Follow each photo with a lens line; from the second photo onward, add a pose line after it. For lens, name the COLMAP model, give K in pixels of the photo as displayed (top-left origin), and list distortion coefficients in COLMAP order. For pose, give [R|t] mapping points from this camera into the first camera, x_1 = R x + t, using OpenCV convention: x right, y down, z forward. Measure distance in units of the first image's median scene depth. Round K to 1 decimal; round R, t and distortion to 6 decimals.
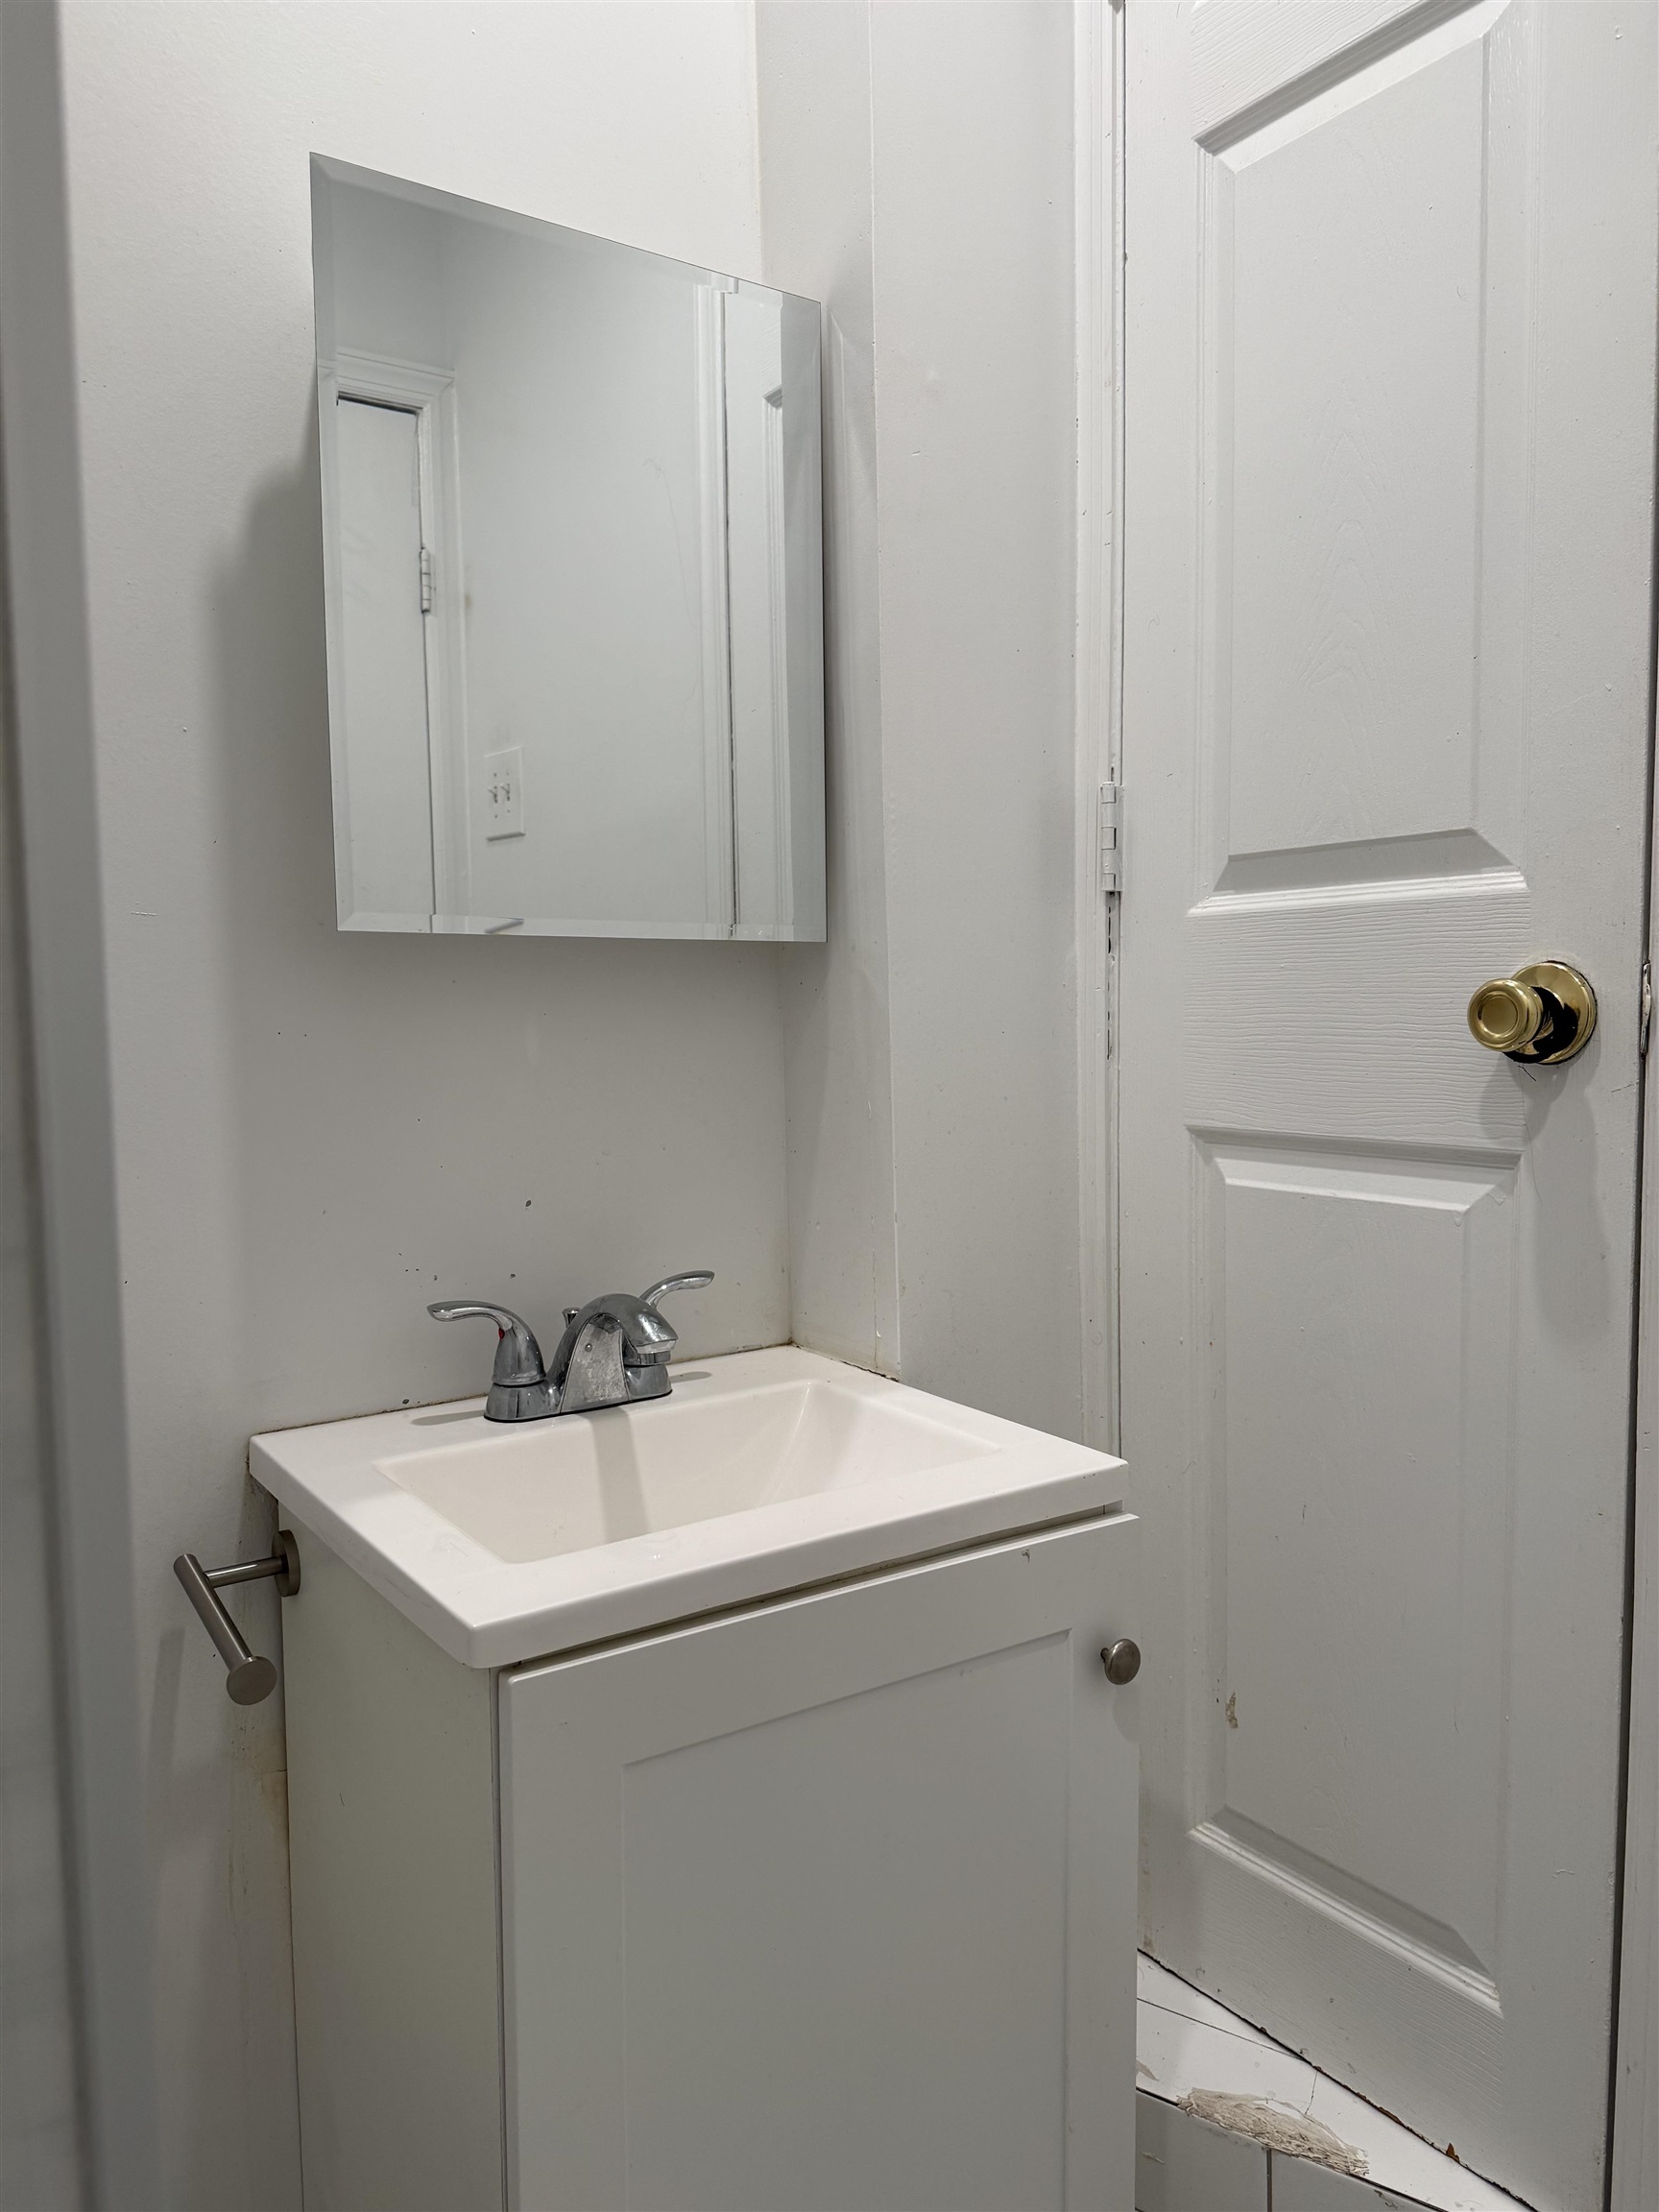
lens RADIAL K [[1546.2, 0, 825.3], [0, 1546.2, 1126.7], [0, 0, 1]] dist [0.033178, -0.060230]
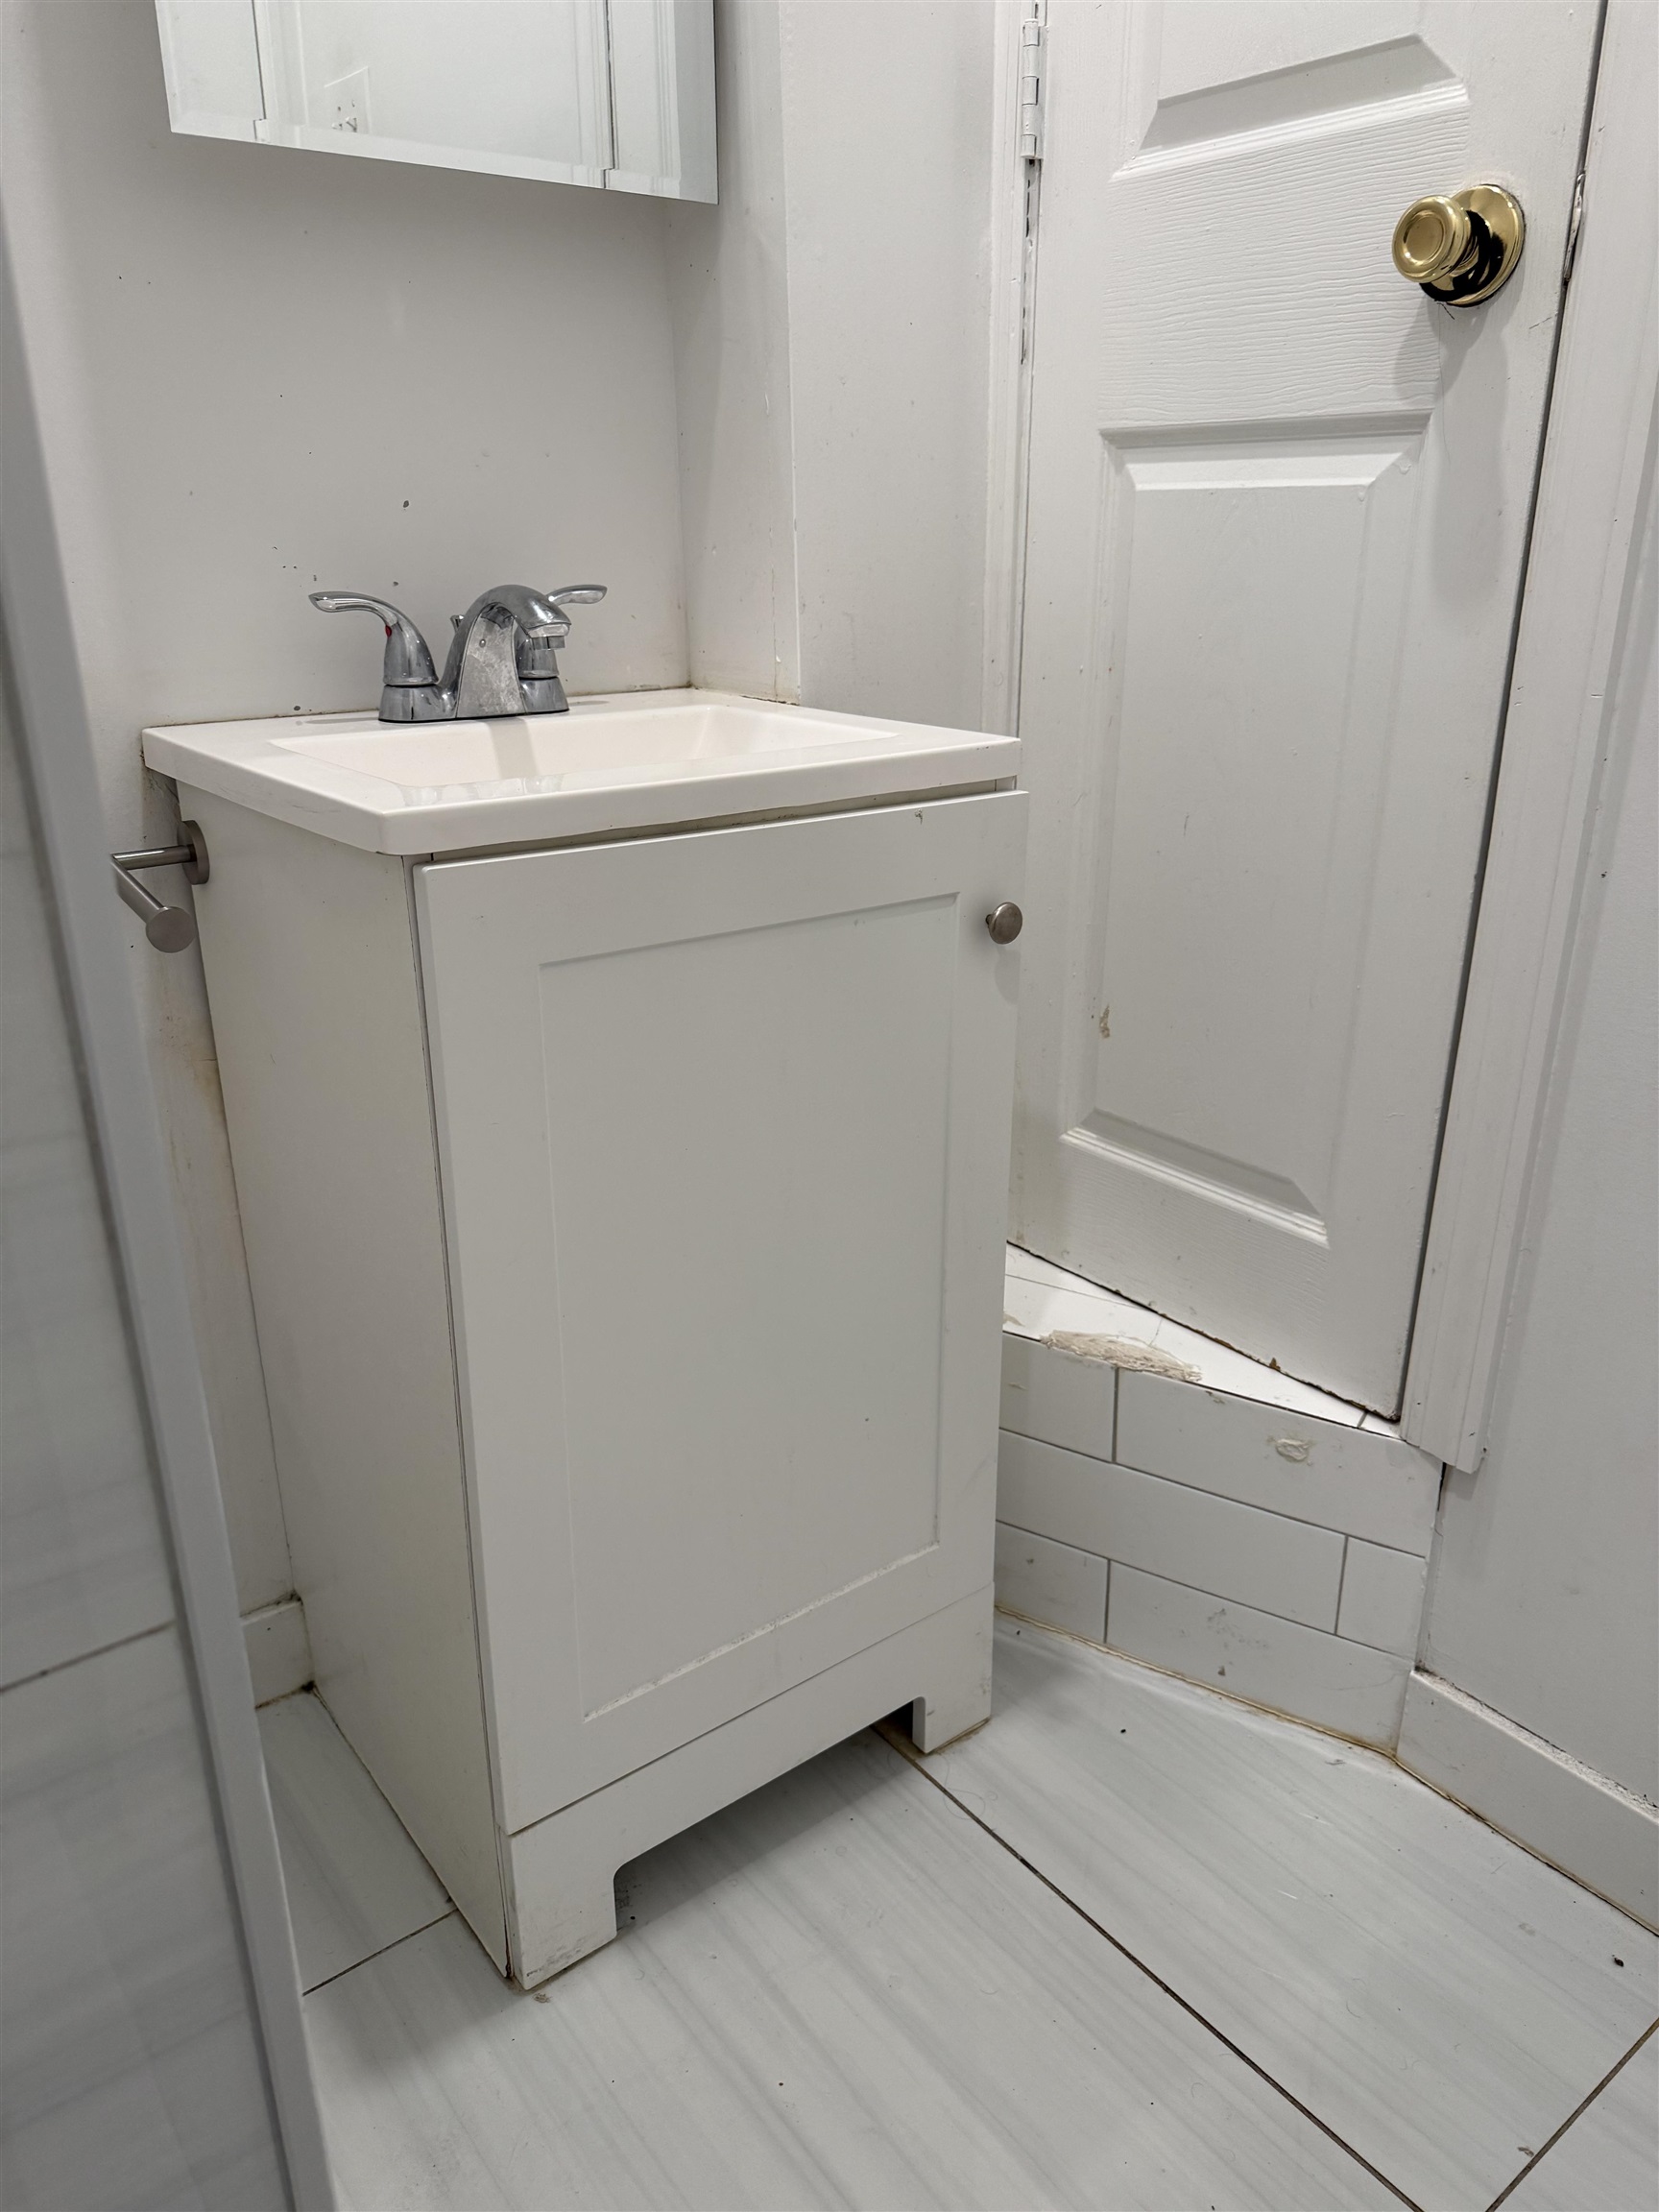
lens RADIAL K [[1546.2, 0, 819.7], [0, 1546.2, 1155.2], [0, 0, 1]] dist [0.033178, -0.060230]
pose [[0.998365, -0.014194, 0.055379, 0.002011], [-0.003103, 0.953801, 0.300422, 0.153799], [-0.057085, -0.300103, 0.952197, -0.043658]]
